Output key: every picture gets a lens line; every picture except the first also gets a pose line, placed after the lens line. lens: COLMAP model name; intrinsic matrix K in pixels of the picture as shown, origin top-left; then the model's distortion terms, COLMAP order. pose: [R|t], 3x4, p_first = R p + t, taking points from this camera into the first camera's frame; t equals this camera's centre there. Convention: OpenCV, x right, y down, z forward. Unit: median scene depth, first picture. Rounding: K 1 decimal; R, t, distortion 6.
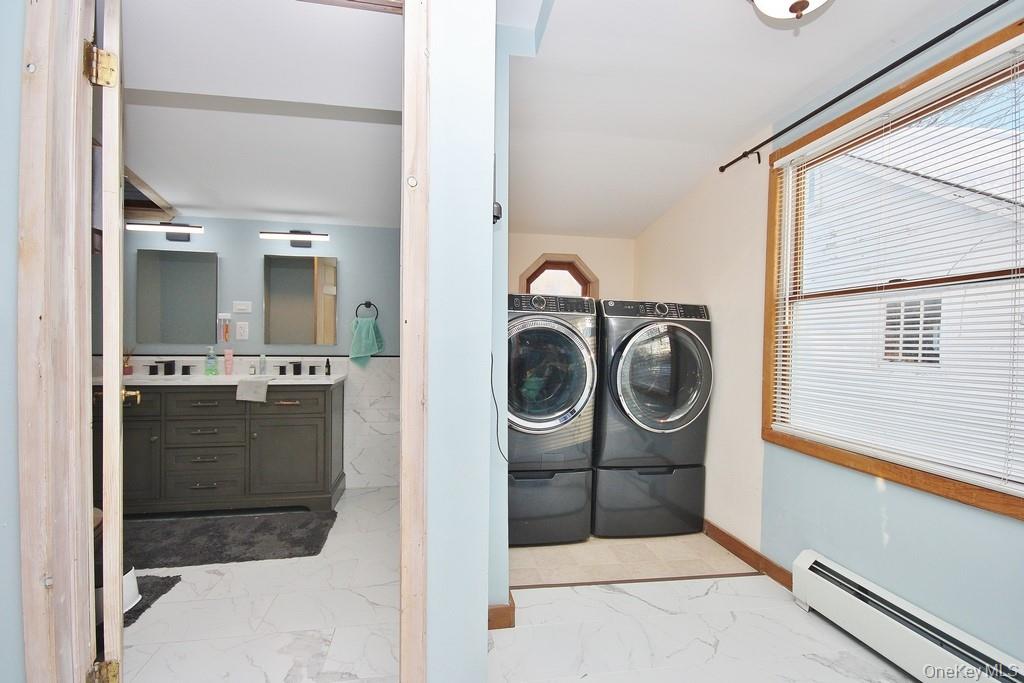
lens RADIAL K [[474.2, 0, 513.3], [0, 474.2, 343.8], [0, 0, 1]] dist [0.007214, -0.002893]
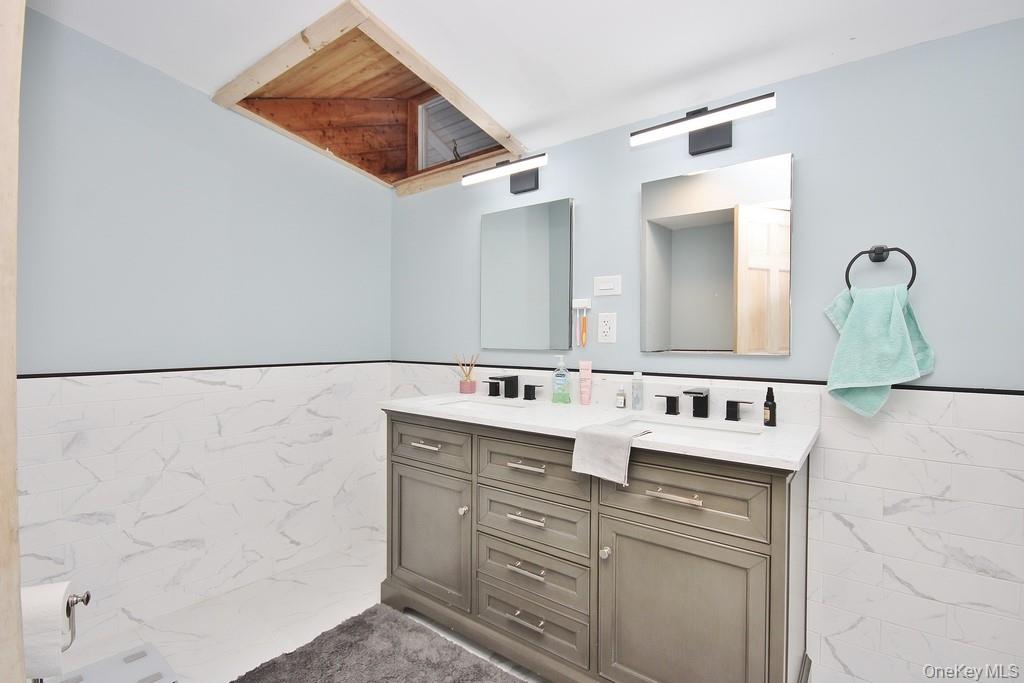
lens RADIAL K [[474.2, 0, 514.9], [0, 474.2, 344.2], [0, 0, 1]] dist [0.007214, -0.002893]
pose [[0.679914, -0.001450, -0.733290, -0.234836], [-0.006594, 0.999946, -0.008091, -0.002979], [0.733262, 0.010337, 0.679868, 0.543596]]
